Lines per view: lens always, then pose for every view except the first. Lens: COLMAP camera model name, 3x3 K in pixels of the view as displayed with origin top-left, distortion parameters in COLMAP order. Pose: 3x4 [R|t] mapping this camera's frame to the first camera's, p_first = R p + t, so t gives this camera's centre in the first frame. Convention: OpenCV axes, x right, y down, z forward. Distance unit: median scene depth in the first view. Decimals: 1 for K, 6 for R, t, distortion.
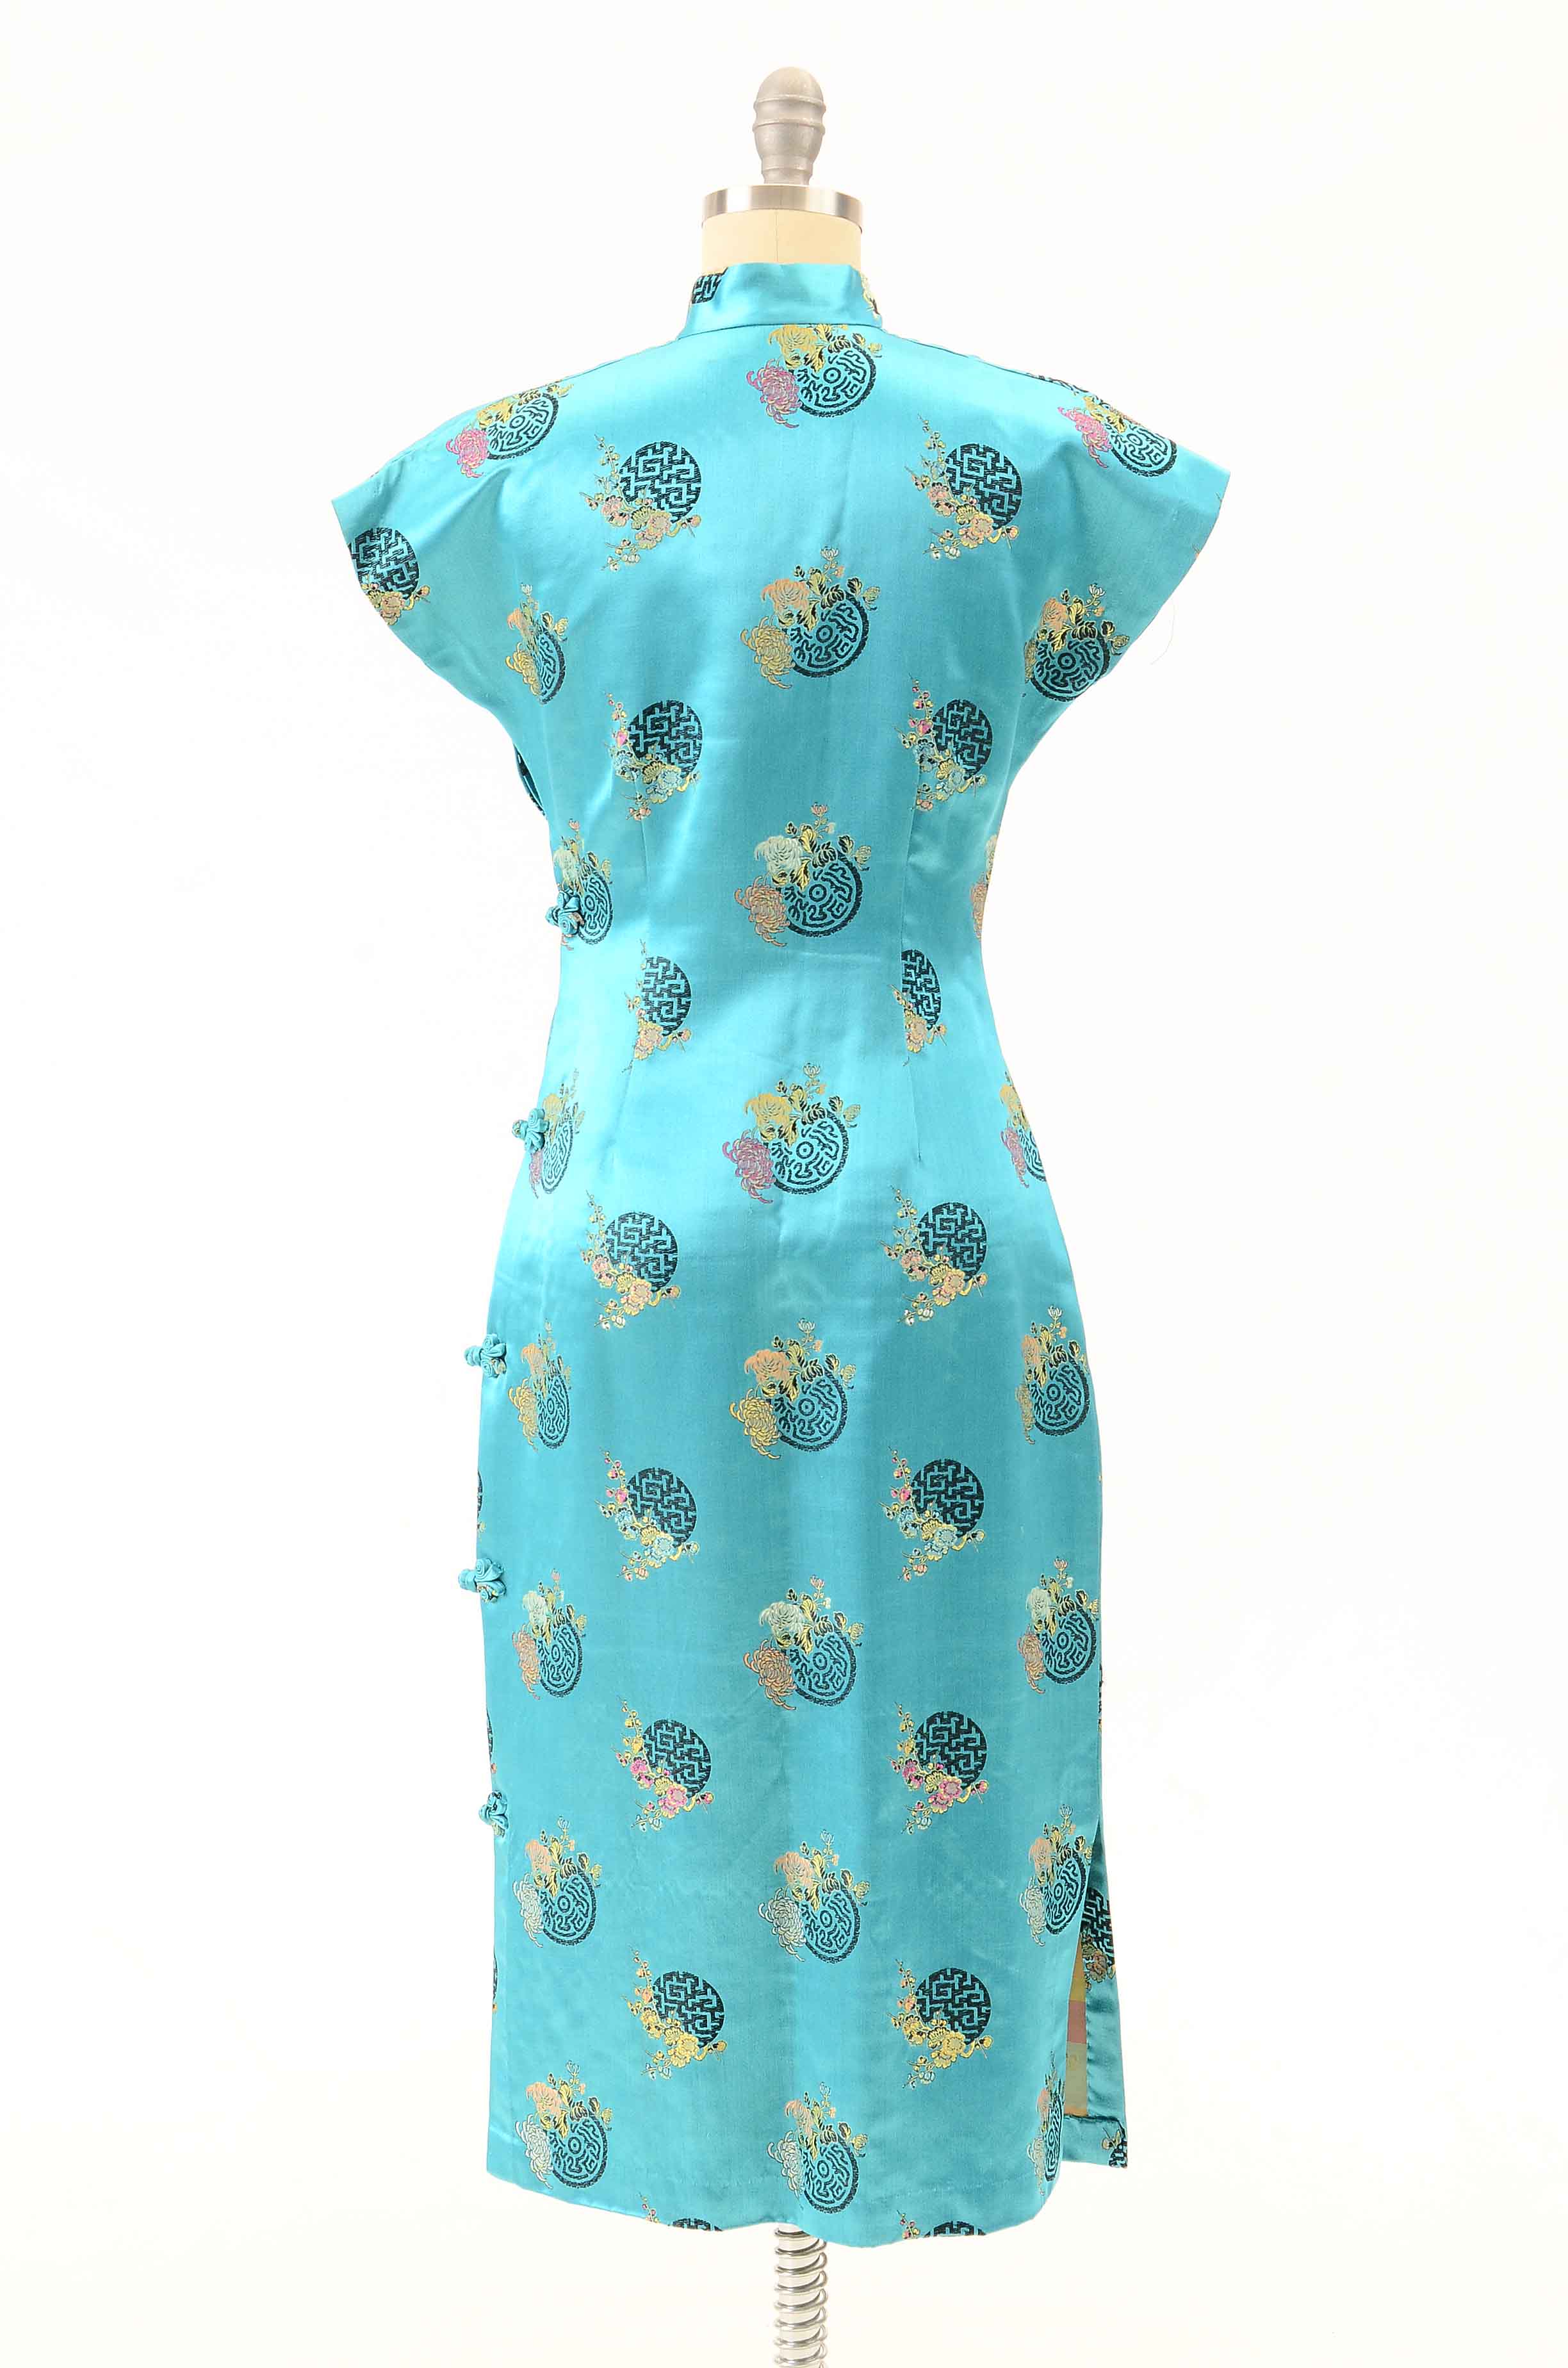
lens RADIAL K [[5263.4, 0, 784.0], [0, 5263.4, 1184.0], [0, 0, 1]] dist [0.072792, 0.048784]
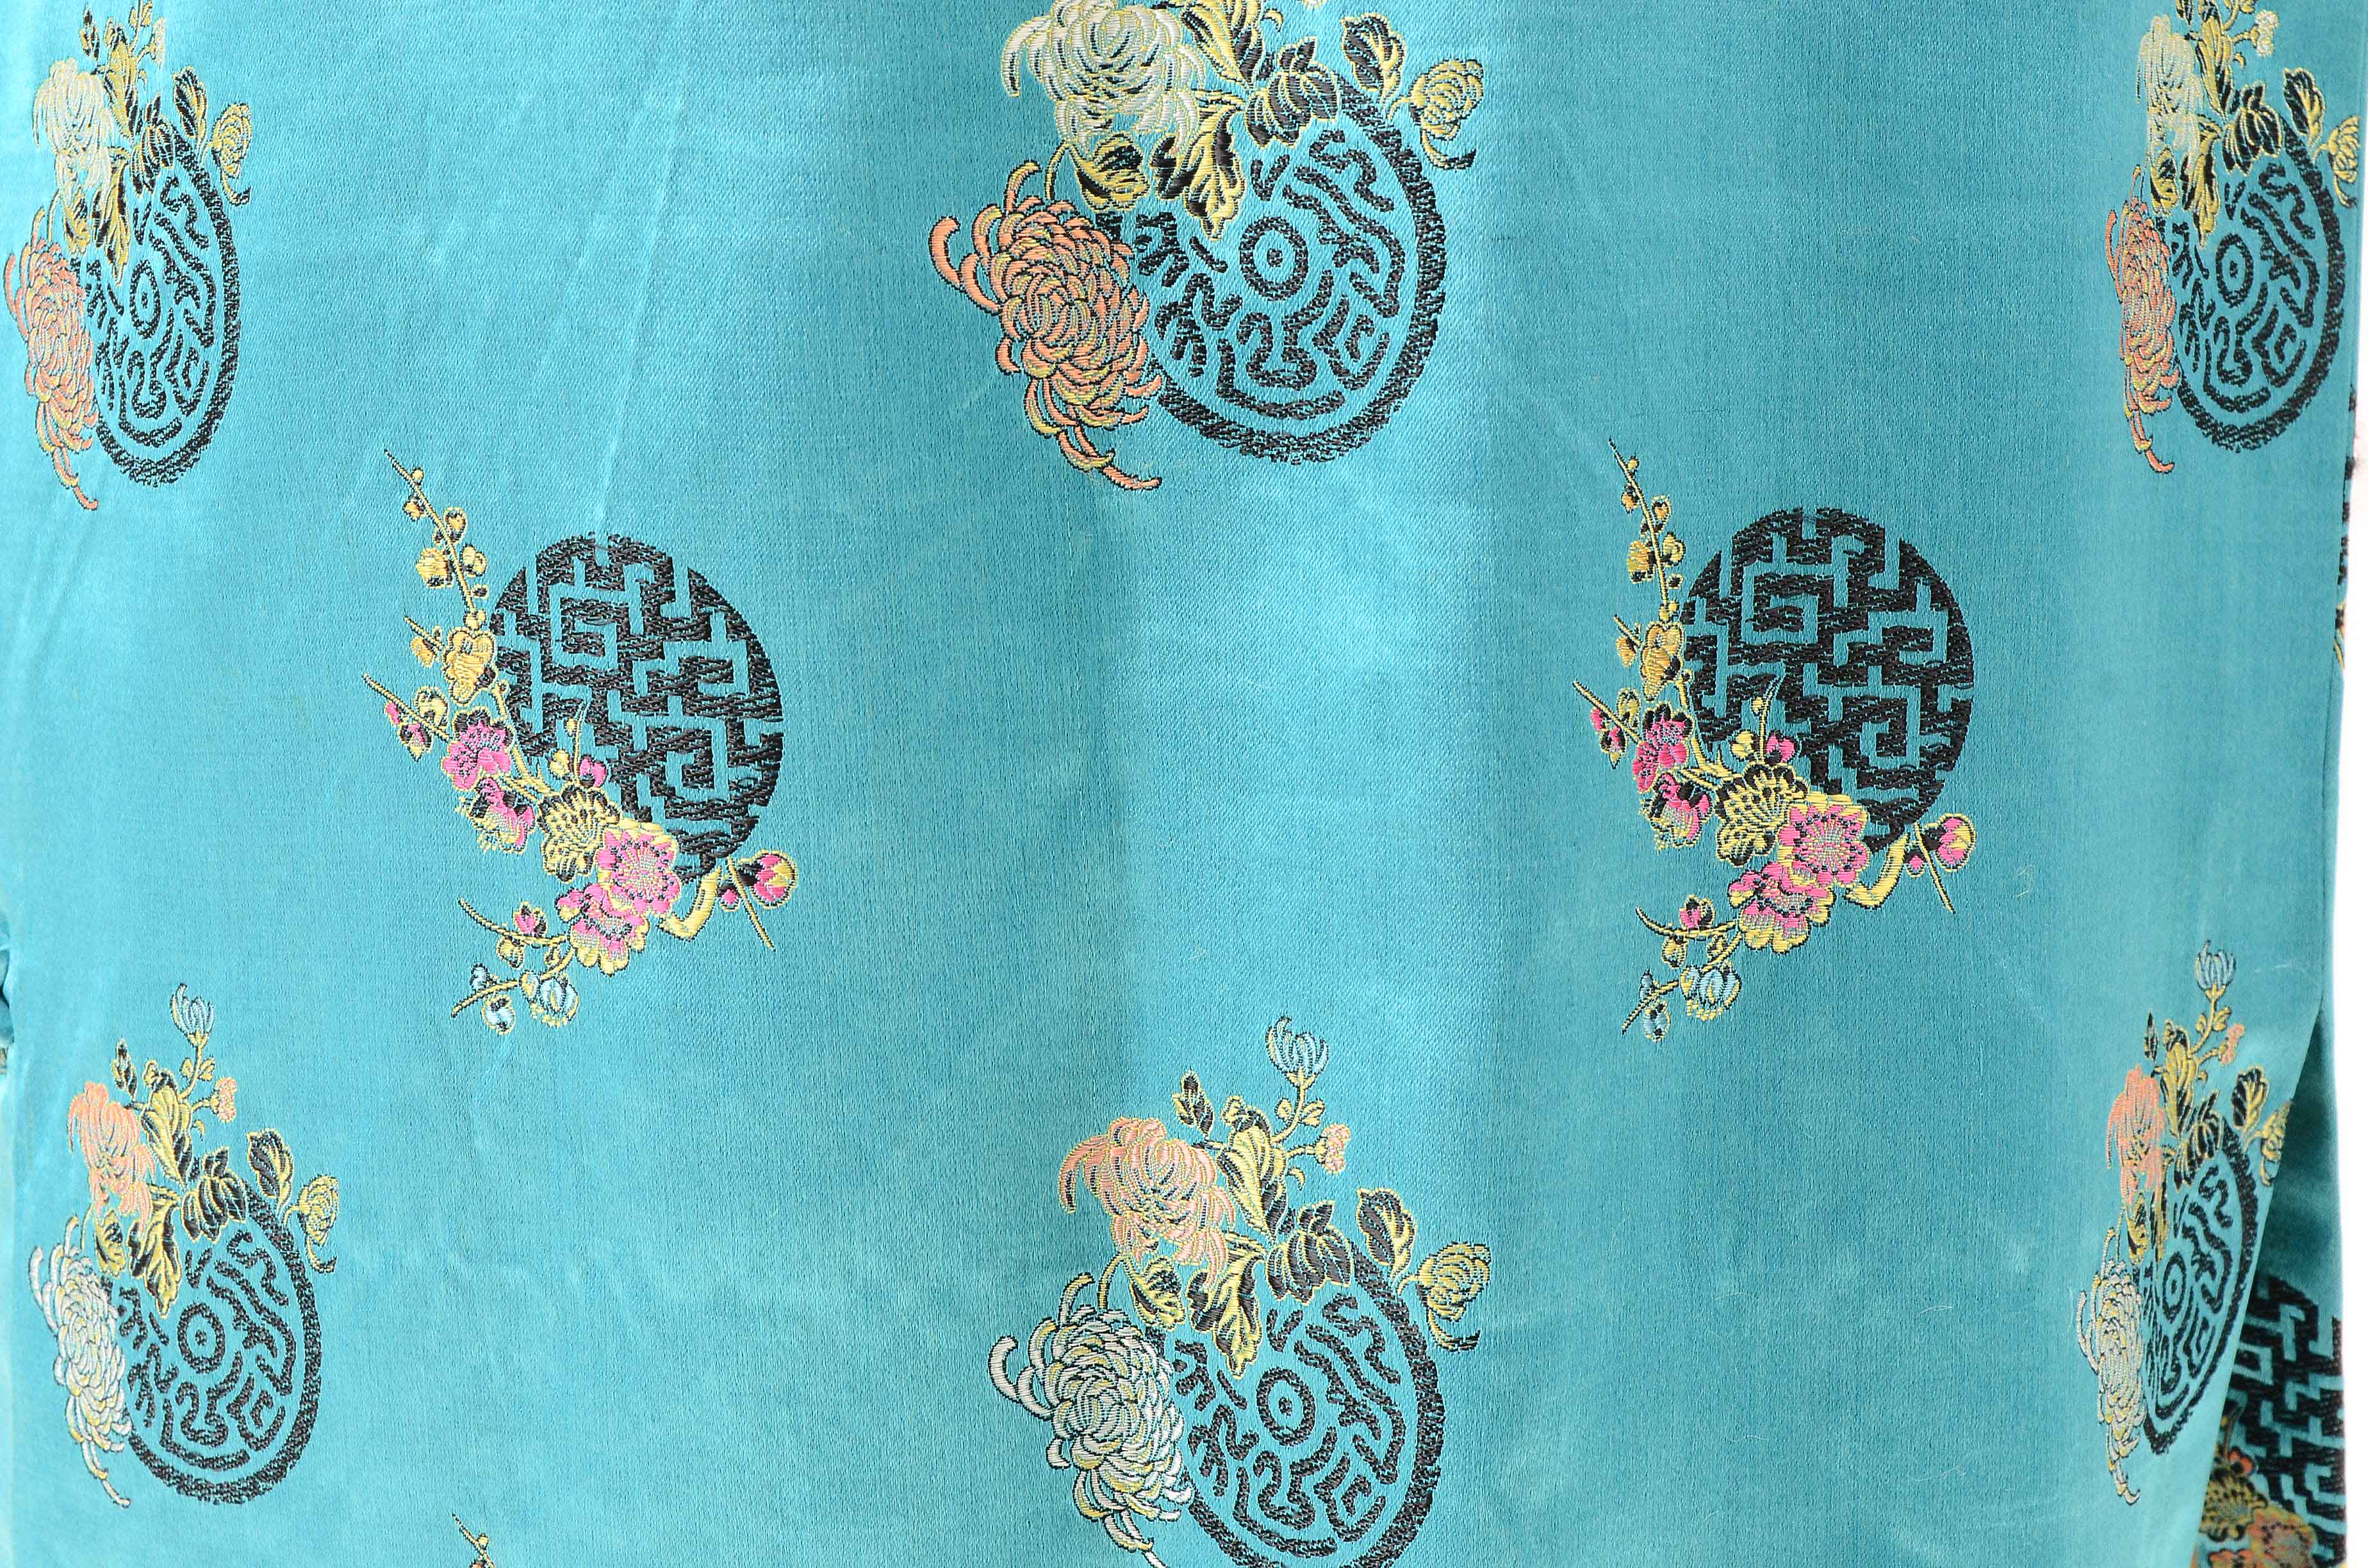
lens RADIAL K [[4802.5, 0, 1184.0], [0, 4802.5, 784.0], [0, 0, 1]] dist [0.027649, -0.105232]
pose [[0.999064, 0.003541, 0.043120, -0.005568], [-0.004856, 0.999526, 0.030413, 0.105676], [-0.042991, -0.030594, 0.998607, 0.789973]]
